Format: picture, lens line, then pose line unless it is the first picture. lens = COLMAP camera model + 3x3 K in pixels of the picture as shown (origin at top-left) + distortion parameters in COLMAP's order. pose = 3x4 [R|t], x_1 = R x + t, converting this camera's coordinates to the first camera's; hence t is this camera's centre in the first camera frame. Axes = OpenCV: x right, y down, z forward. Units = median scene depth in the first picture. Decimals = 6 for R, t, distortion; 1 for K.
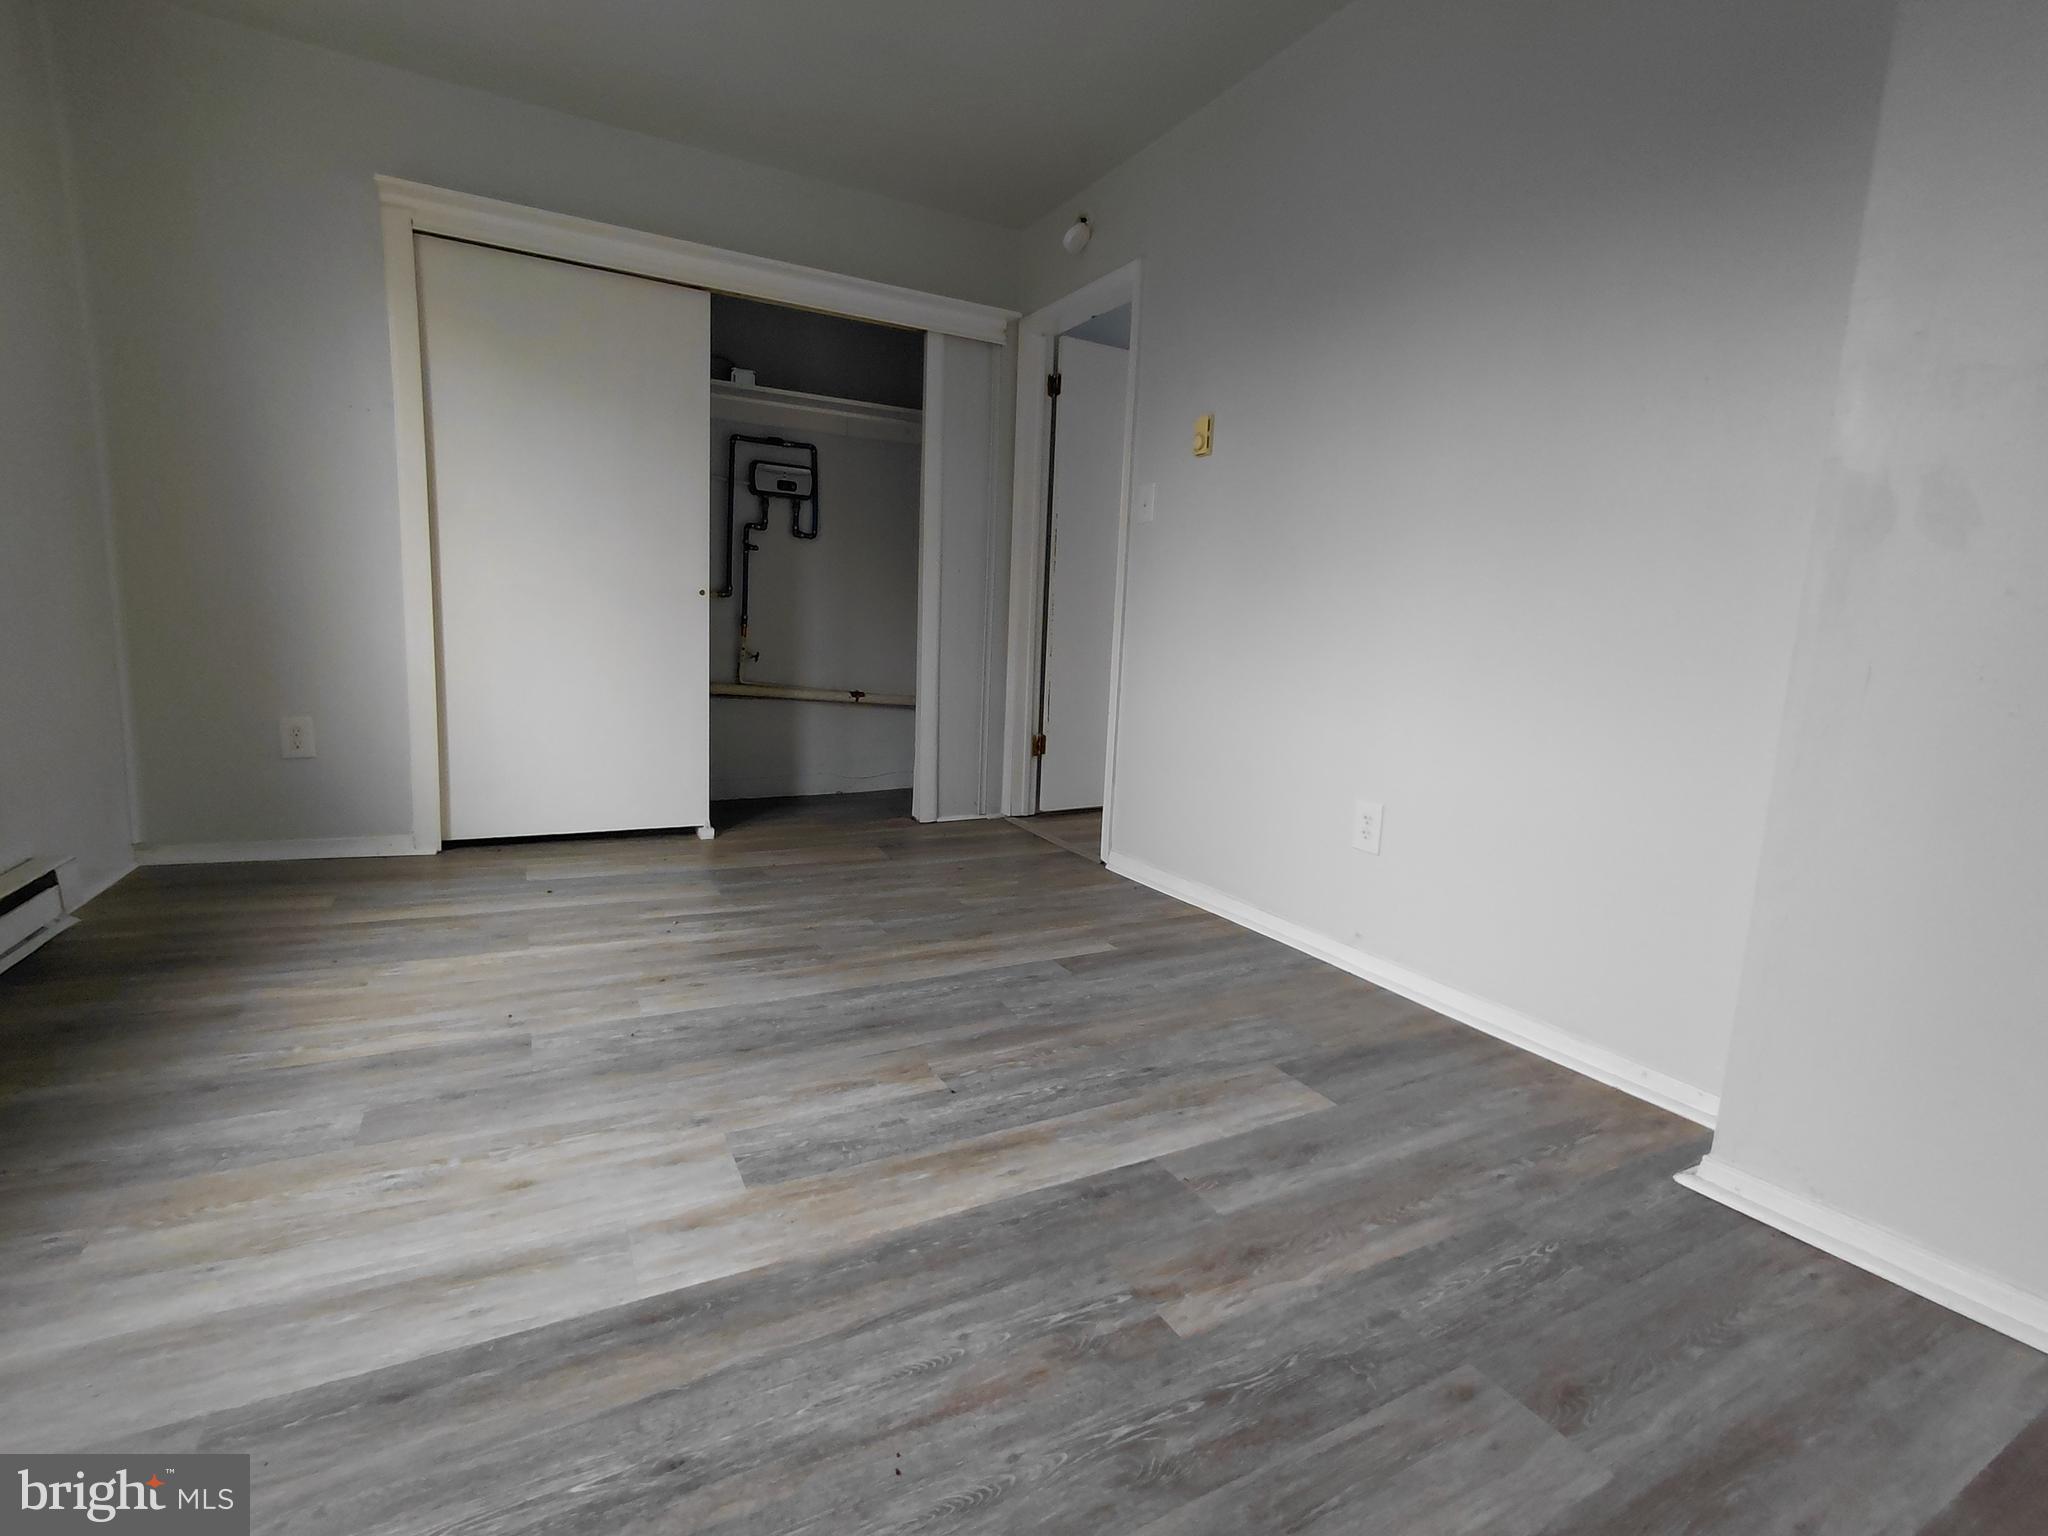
lens RADIAL K [[943.3, 0, 1021.2], [0, 943.3, 761.8], [0, 0, 1]] dist [-0.013144, 0.000251]
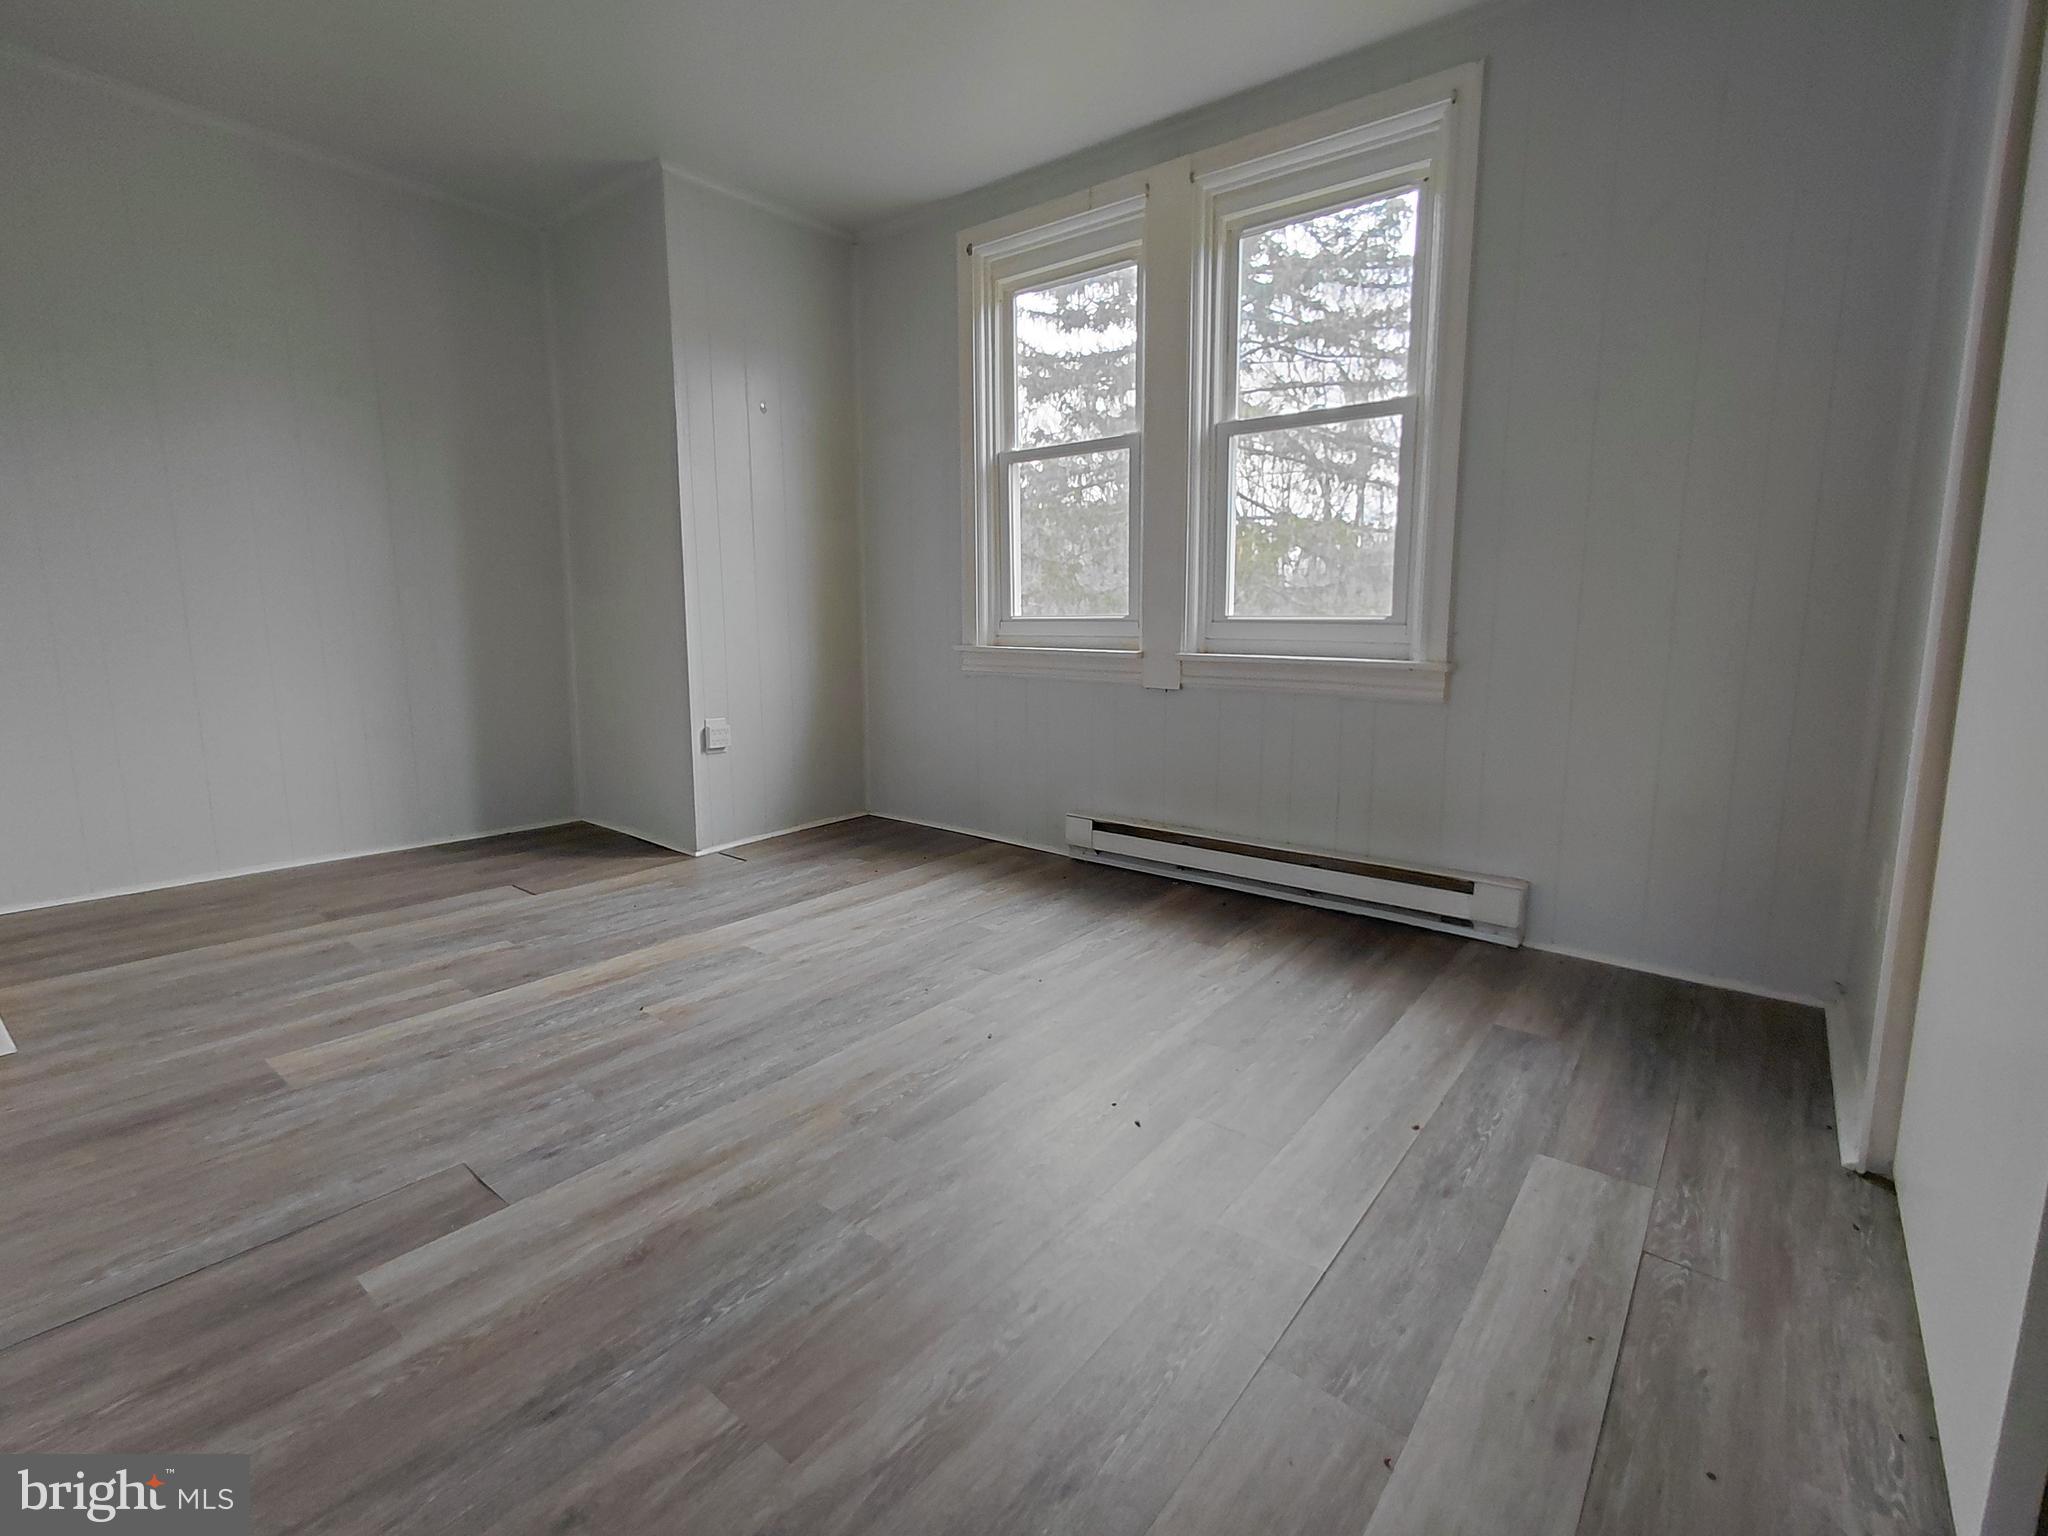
lens RADIAL K [[943.3, 0, 1021.2], [0, 943.3, 761.8], [0, 0, 1]] dist [-0.013144, 0.000251]
pose [[-0.915616, 0.016230, -0.401726, -0.043182], [-0.102964, 0.956398, 0.273316, -0.355884], [0.388646, 0.291616, -0.874022, 2.139376]]
